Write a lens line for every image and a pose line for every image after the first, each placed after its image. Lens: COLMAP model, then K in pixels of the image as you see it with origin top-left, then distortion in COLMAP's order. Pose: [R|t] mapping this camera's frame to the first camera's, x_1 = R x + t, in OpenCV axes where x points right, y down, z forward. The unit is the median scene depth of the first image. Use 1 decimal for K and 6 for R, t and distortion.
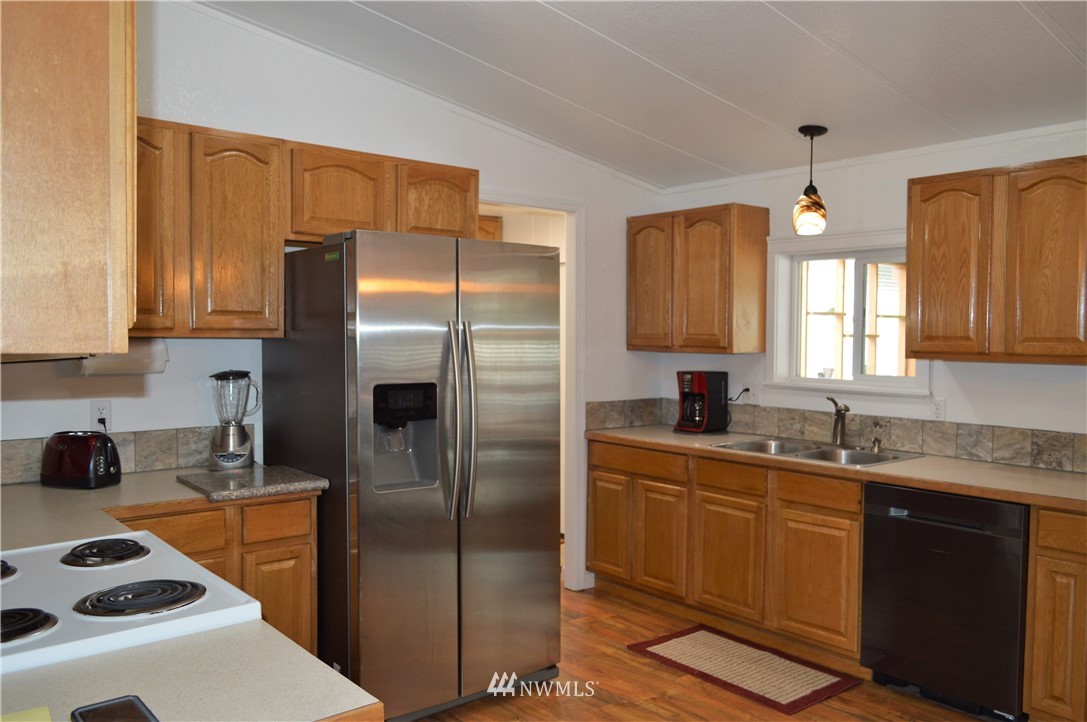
lens RADIAL K [[859.0, 0, 543.2], [0, 859.0, 368.4], [0, 0, 1]] dist [-0.009289, -0.003877]
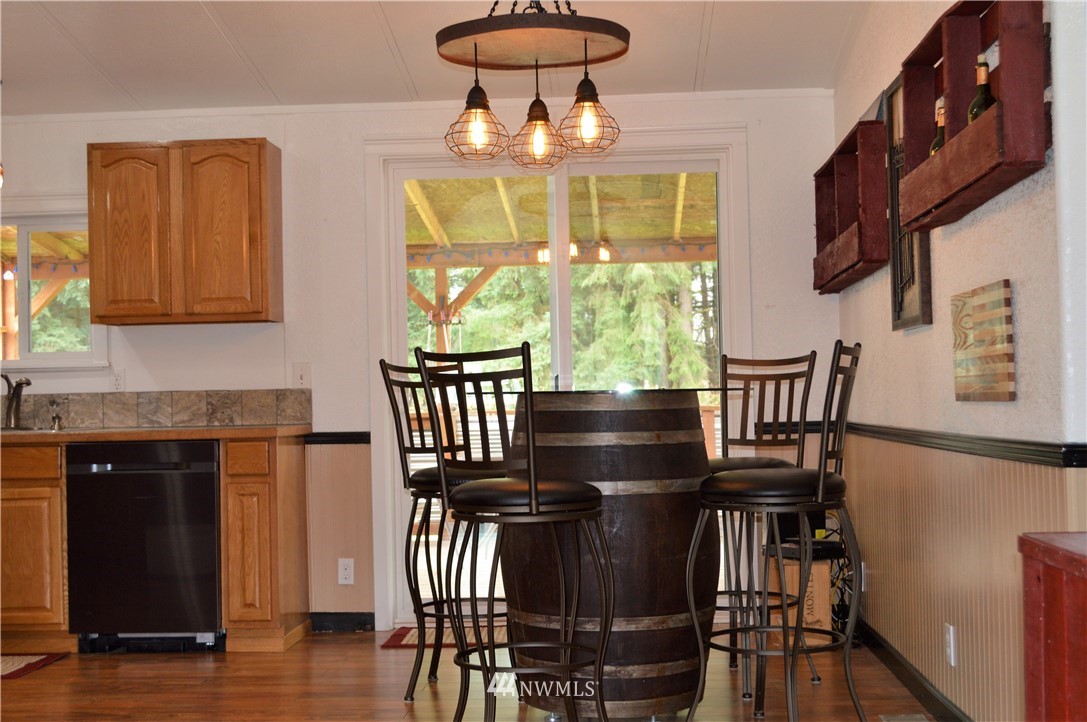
lens RADIAL K [[1477.1, 0, 545.0], [0, 1477.1, 362.3], [0, 0, 1]] dist [-0.061363, 0.000000]
pose [[0.682531, 0.000233, 0.730857, -0.467847], [0.055884, 0.997056, -0.052507, 0.155149], [-0.728717, 0.076681, 0.680508, -0.538043]]
